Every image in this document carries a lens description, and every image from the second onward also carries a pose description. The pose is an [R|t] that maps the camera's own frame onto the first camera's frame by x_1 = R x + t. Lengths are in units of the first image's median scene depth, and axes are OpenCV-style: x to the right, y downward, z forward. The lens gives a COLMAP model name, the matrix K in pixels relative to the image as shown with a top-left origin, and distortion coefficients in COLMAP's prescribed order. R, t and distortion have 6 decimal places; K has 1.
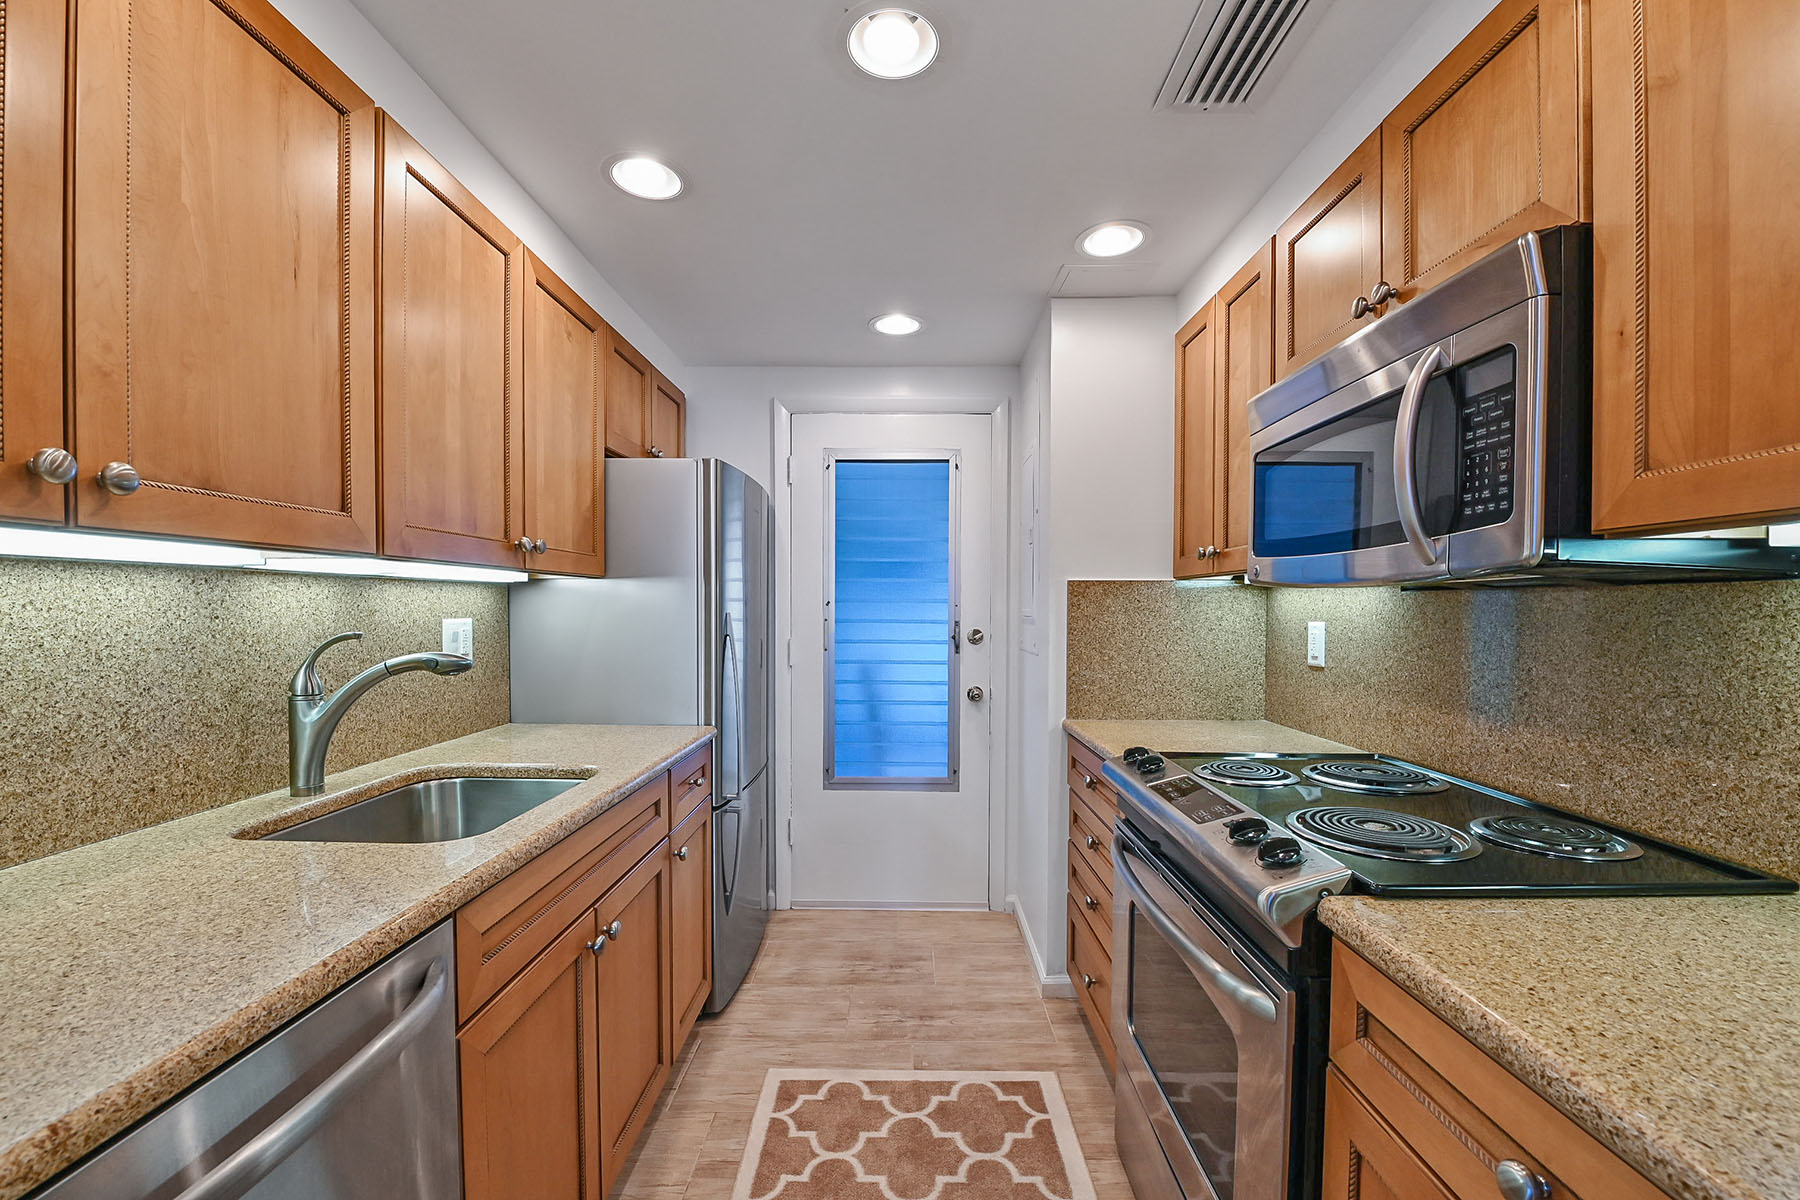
lens RADIAL K [[722.8, 0, 898.0], [0, 722.8, 610.2], [0, 0, 1]] dist [-0.011112, -0.000535]
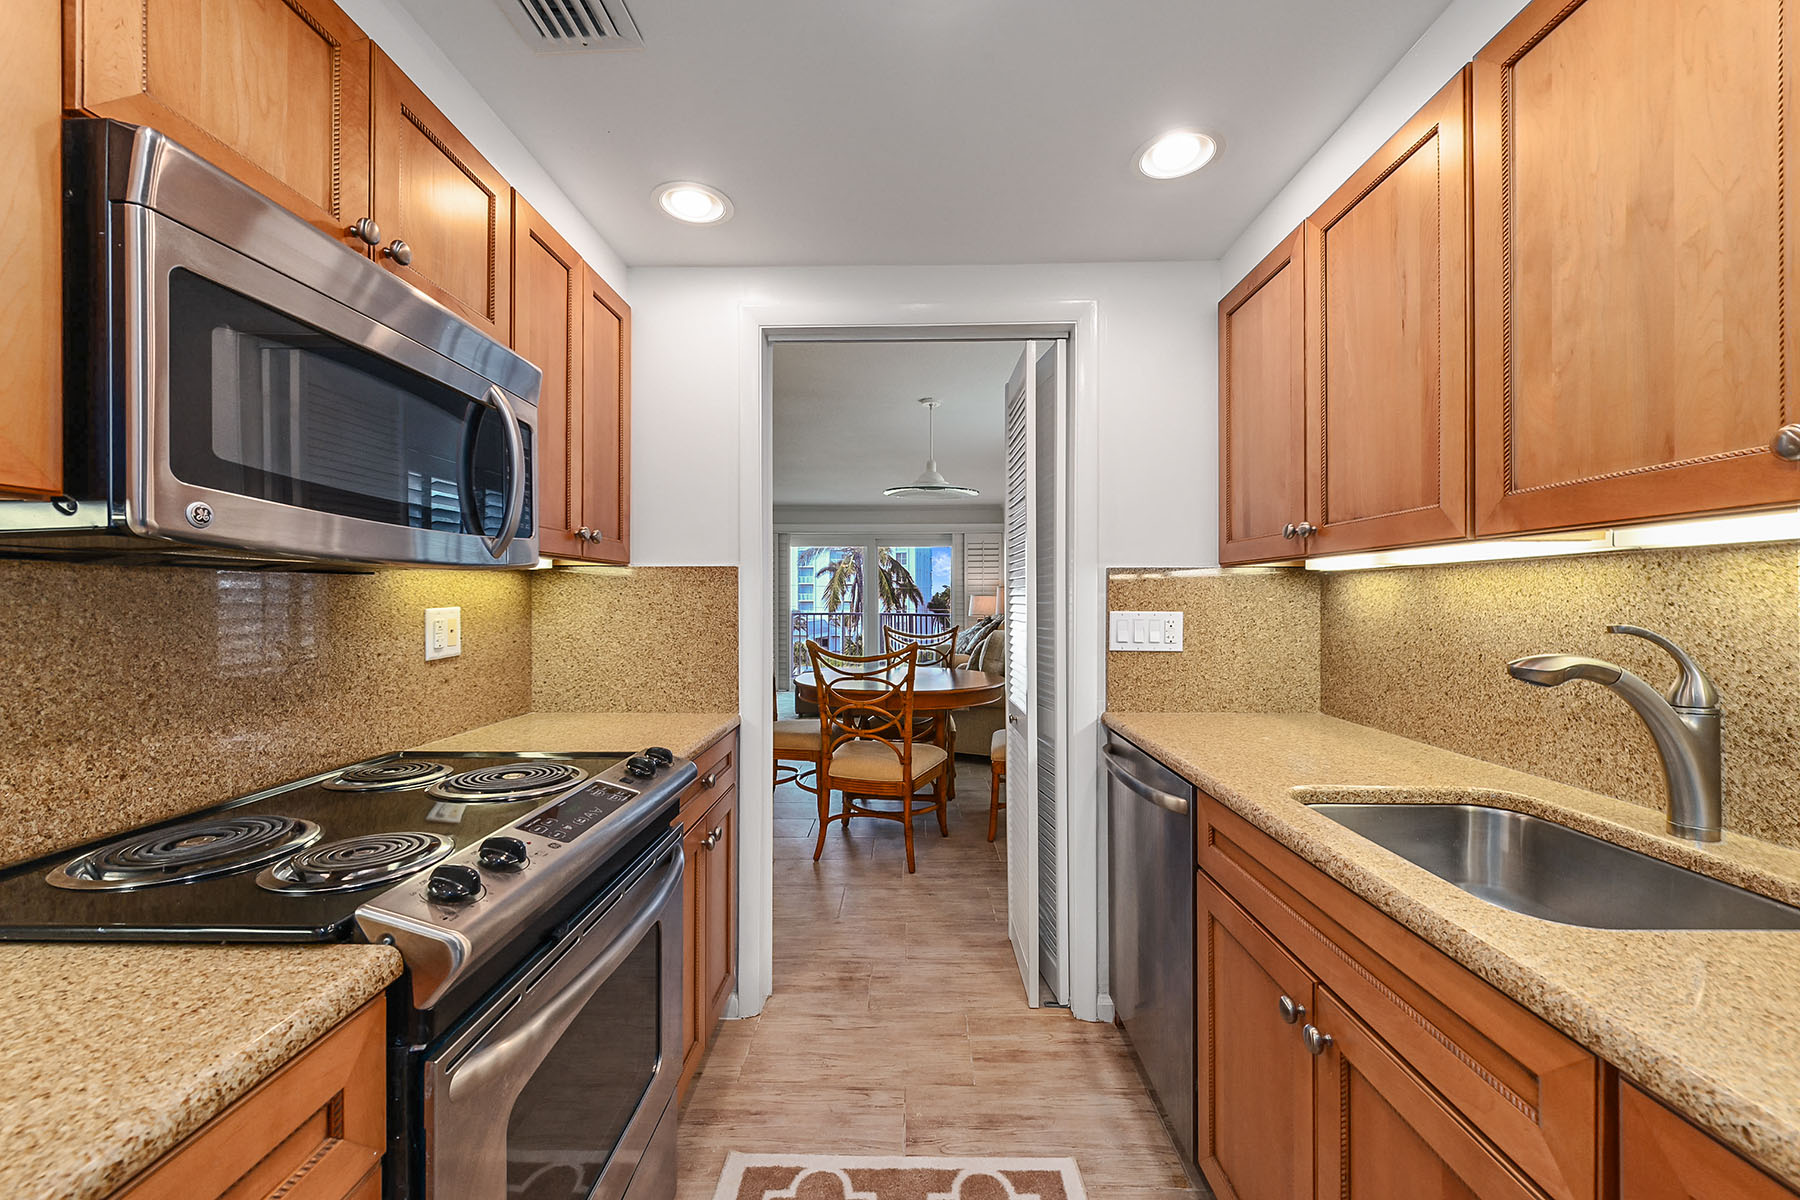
lens RADIAL K [[722.8, 0, 900.8], [0, 722.8, 596.9], [0, 0, 1]] dist [-0.011112, -0.000535]
pose [[-0.999998, -0.001847, 0.001163, 0.021128], [-0.001842, 0.999989, 0.004374, -0.001416], [-0.001171, 0.004372, -0.999990, 1.914082]]
